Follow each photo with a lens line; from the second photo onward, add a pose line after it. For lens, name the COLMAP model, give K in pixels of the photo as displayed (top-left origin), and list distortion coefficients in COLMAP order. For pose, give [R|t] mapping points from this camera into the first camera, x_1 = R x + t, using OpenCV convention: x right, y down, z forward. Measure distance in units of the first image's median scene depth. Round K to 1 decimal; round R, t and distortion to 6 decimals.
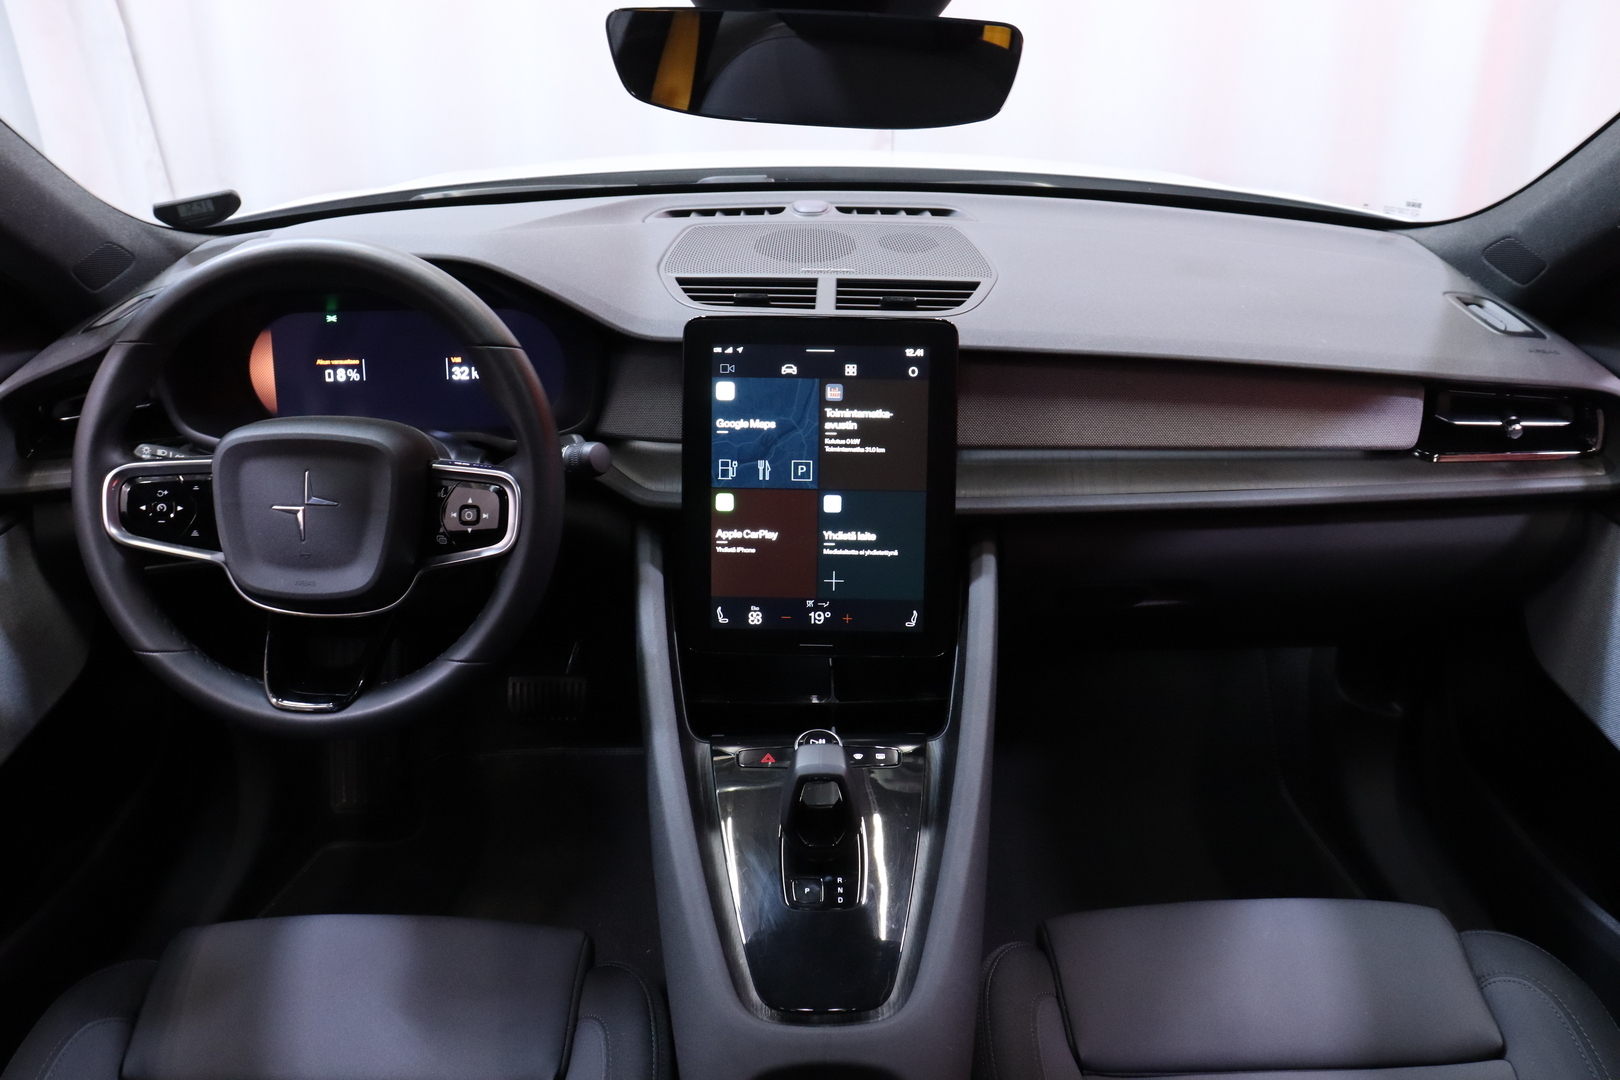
lens RADIAL K [[1324.8, 0, 810.0], [0, 1324.8, 540.0], [0, 0, 1]] dist [-0.197604, 0.198002]
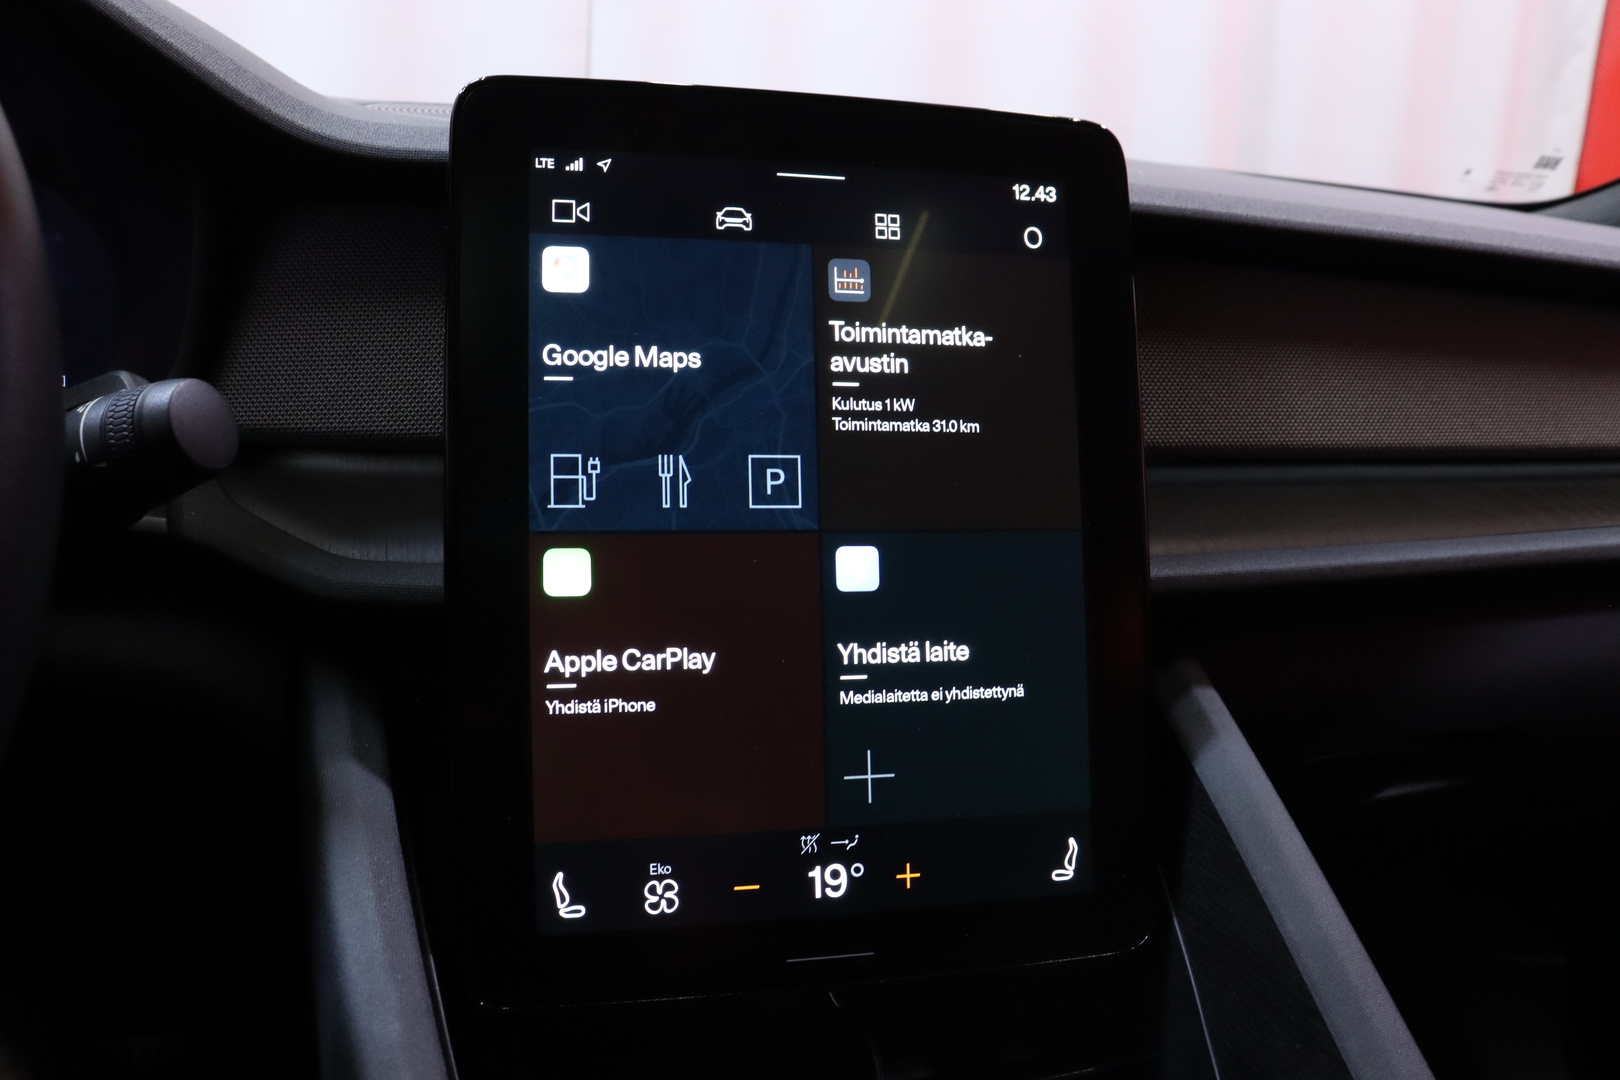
lens RADIAL K [[1324.8, 0, 810.0], [0, 1324.8, 540.0], [0, 0, 1]] dist [-0.197604, 0.198002]
pose [[0.958884, -0.016141, 0.283338, -0.102486], [0.075939, 0.976569, -0.201363, 0.039512], [-0.273449, 0.214600, 0.937642, 0.649779]]
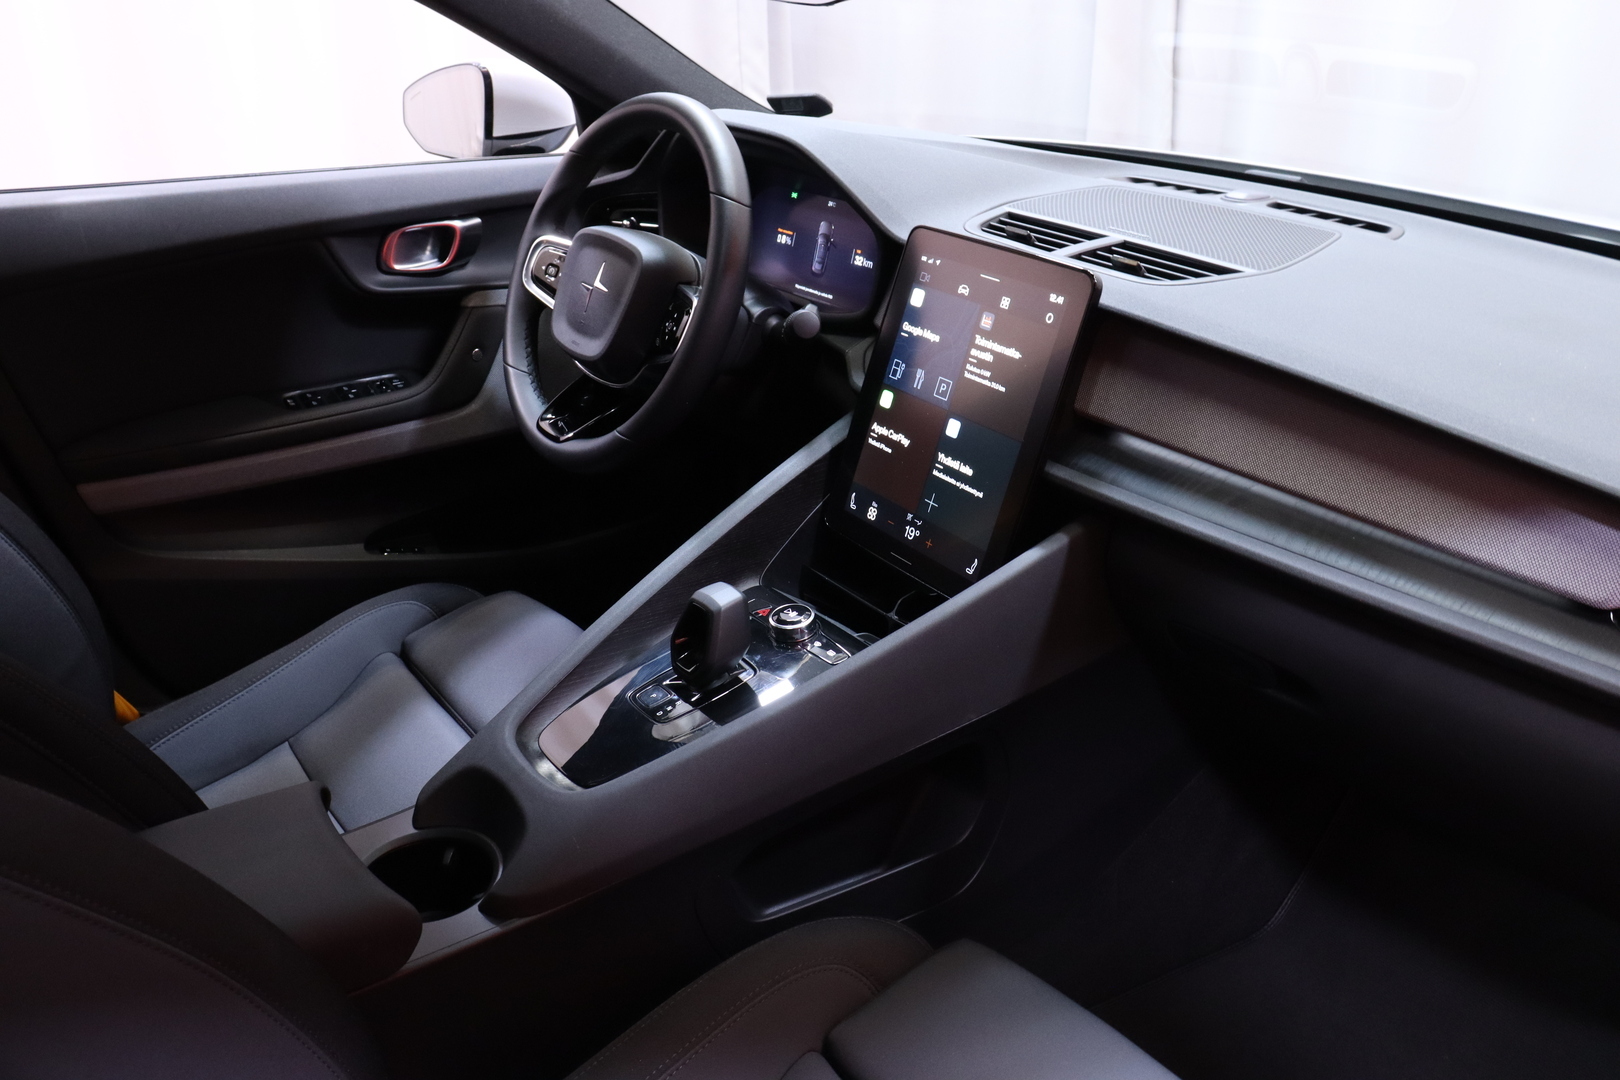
lens RADIAL K [[1324.8, 0, 810.0], [0, 1324.8, 540.0], [0, 0, 1]] dist [-0.197604, 0.198002]
pose [[0.601418, 0.339793, -0.723075, 0.698896], [-0.377102, 0.918620, 0.118031, -0.026782], [0.704337, 0.201687, 0.680611, 0.266225]]
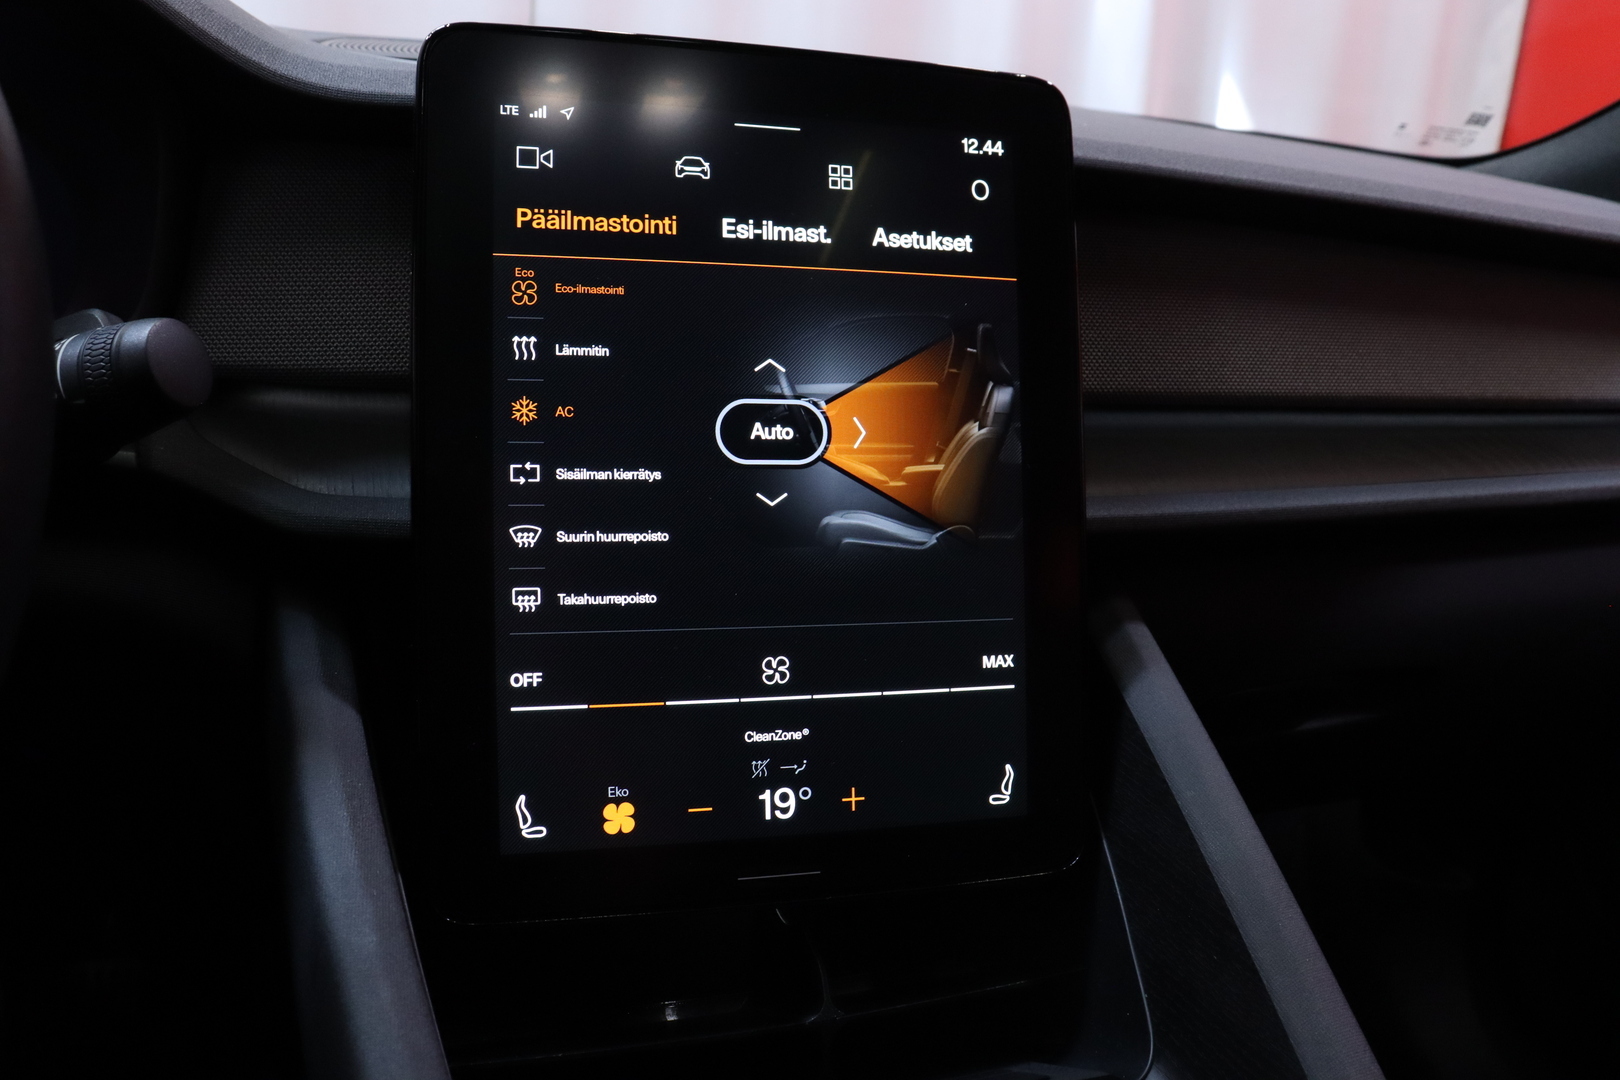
lens RADIAL K [[1324.8, 0, 810.0], [0, 1324.8, 540.0], [0, 0, 1]] dist [-0.197604, 0.198002]
pose [[0.944826, -0.021868, 0.326843, -0.111280], [0.074456, 0.985990, -0.149263, 0.041359], [-0.318999, 0.165363, 0.933217, 0.634878]]
